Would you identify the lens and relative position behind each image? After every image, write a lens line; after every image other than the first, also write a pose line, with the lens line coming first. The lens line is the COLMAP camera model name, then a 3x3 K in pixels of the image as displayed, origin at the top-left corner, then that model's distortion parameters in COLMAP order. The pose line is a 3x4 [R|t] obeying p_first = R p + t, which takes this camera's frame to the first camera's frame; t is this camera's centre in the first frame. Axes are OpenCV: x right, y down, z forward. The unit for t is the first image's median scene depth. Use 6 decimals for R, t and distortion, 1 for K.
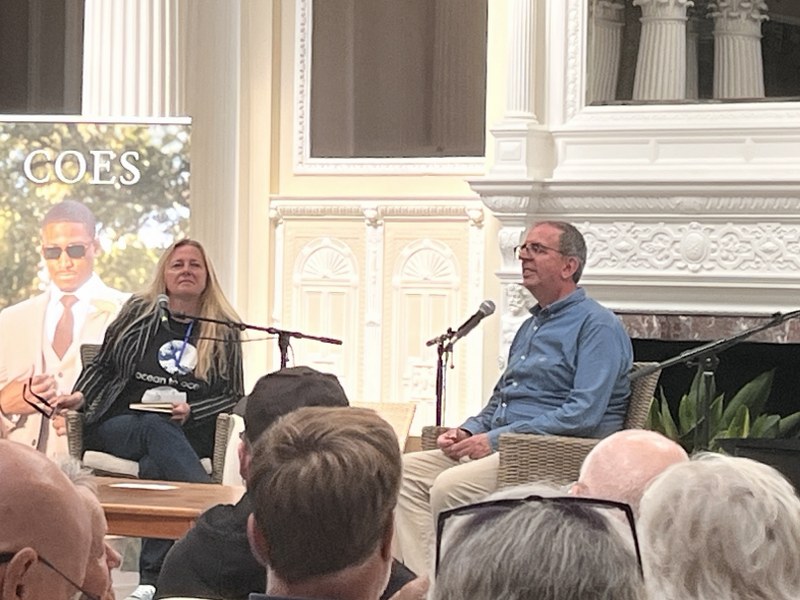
lens RADIAL K [[3048.9, 0, 395.0], [0, 3048.9, 299.9], [0, 0, 1]] dist [0.508970, 0.000000]
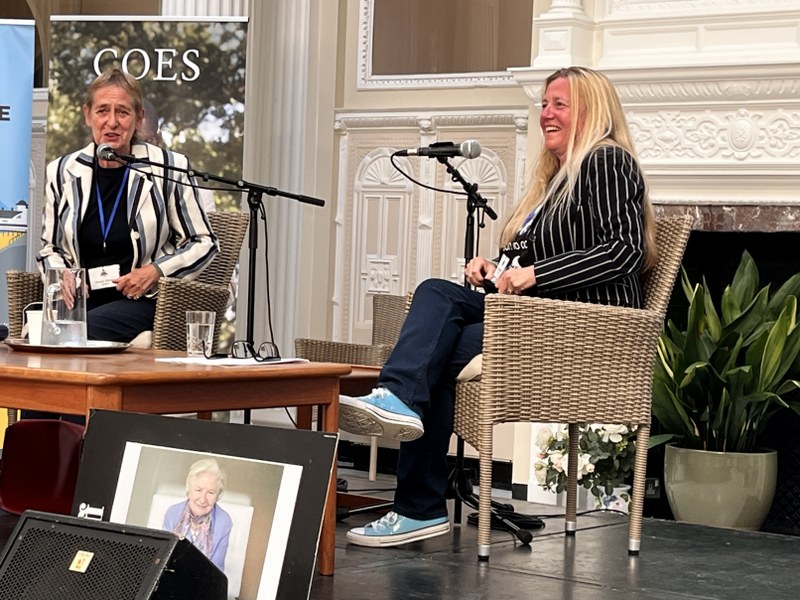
lens RADIAL K [[1876.5, 0, 405.6], [0, 1876.5, 303.6], [0, 0, 1]] dist [0.167166, 0.000000]
pose [[0.998795, 0.021232, -0.044240, 0.016960], [-0.020598, 0.999679, 0.014736, 0.027364], [0.044538, -0.013807, 0.998912, 0.359689]]
